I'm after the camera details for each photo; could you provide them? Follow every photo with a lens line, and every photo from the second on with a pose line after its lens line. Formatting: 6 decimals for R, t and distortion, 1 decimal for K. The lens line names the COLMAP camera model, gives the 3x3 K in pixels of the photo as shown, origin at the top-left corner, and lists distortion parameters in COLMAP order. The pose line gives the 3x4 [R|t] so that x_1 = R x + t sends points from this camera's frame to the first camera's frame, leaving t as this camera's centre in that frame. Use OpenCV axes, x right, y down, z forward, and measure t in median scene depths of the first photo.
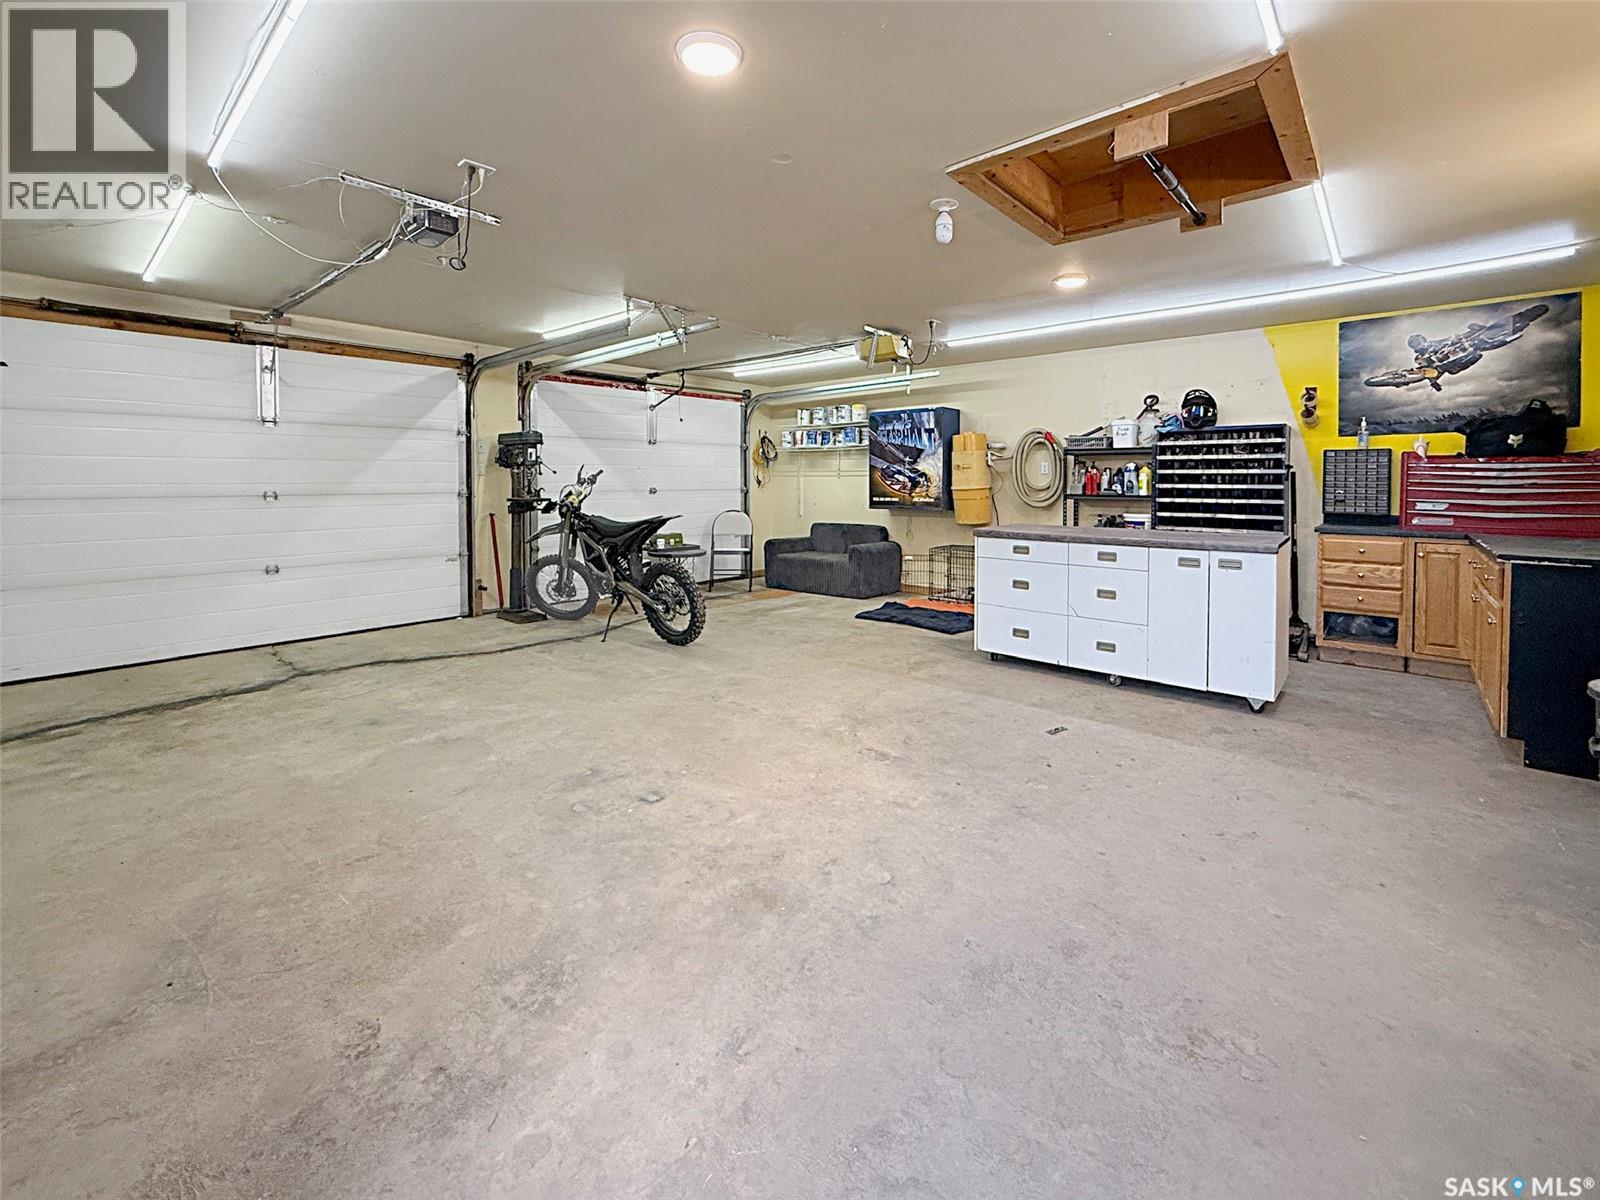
lens RADIAL K [[647.1, 0, 802.0], [0, 647.1, 667.2], [0, 0, 1]] dist [-0.002071, -0.000293]
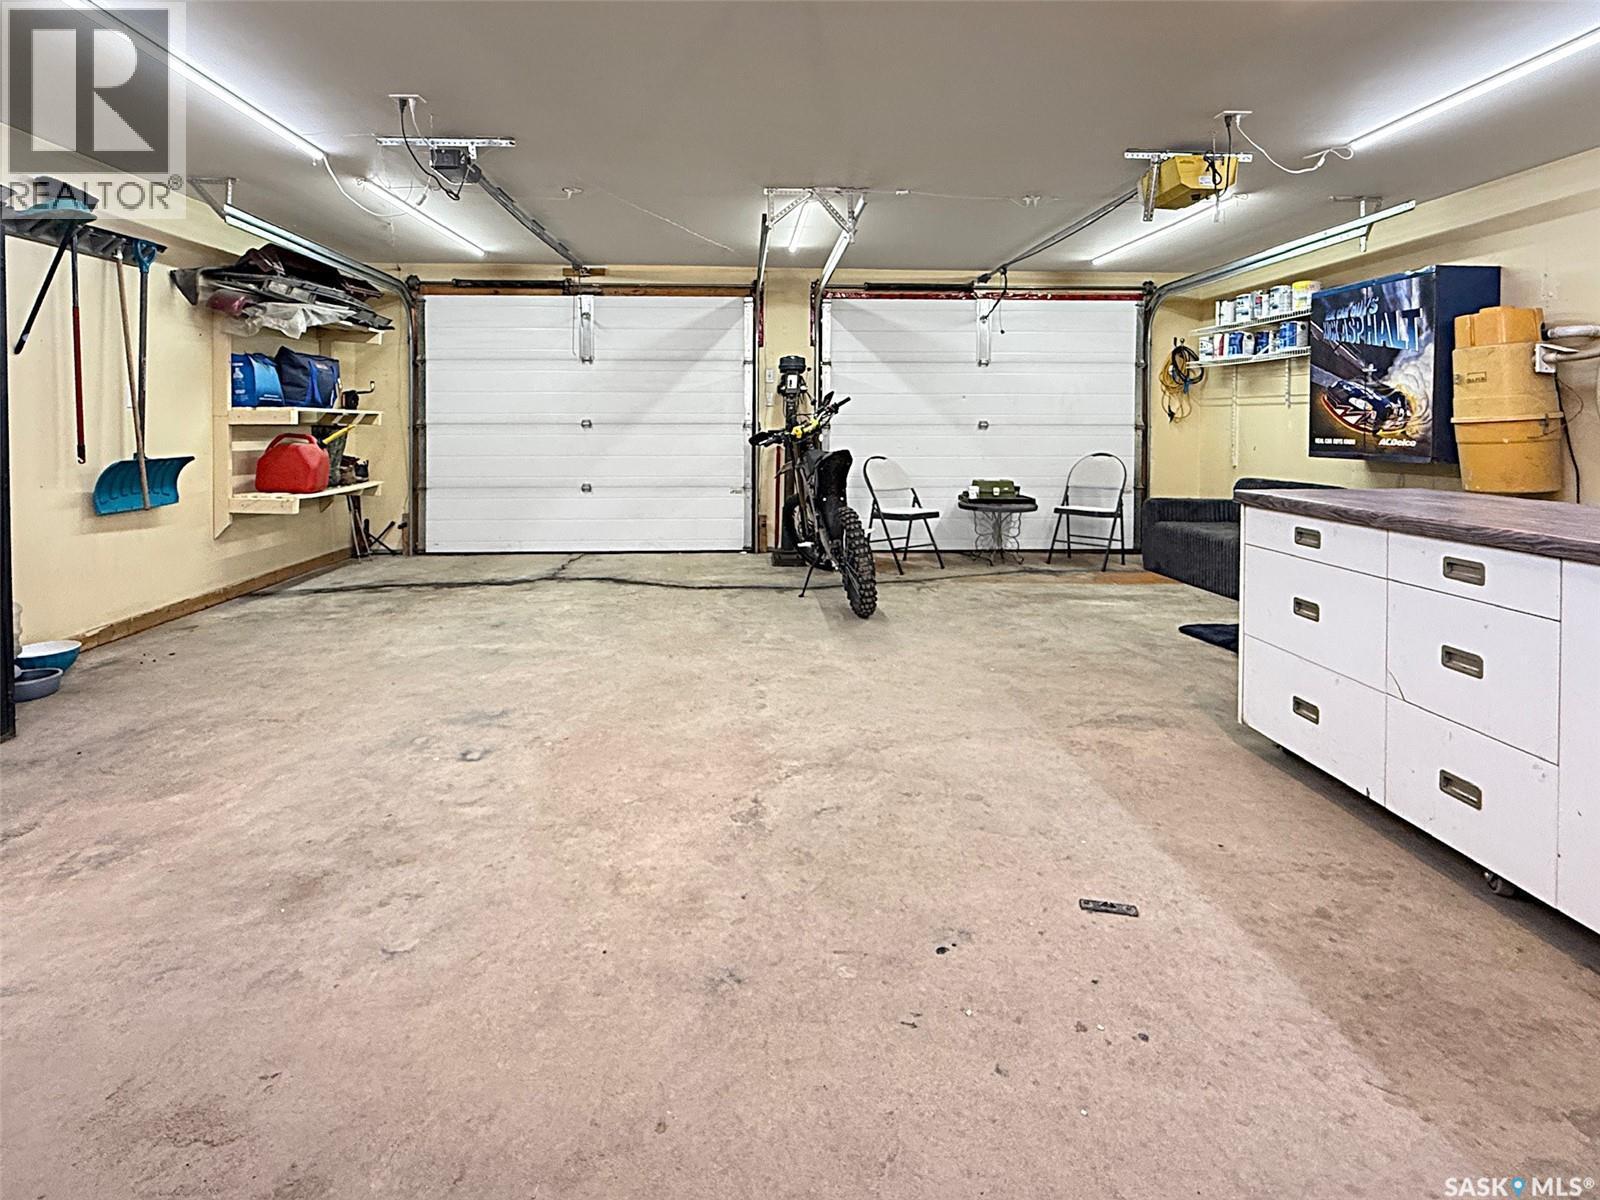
lens RADIAL K [[774.5, 0, 800.0], [0, 774.5, 600.0], [0, 0, 1]] dist [-0.001201, -0.001035]
pose [[0.695323, 0.161160, -0.700395, 0.326661], [-0.200763, 0.979294, 0.026025, -0.050224], [0.690087, 0.122518, 0.713281, 0.225515]]
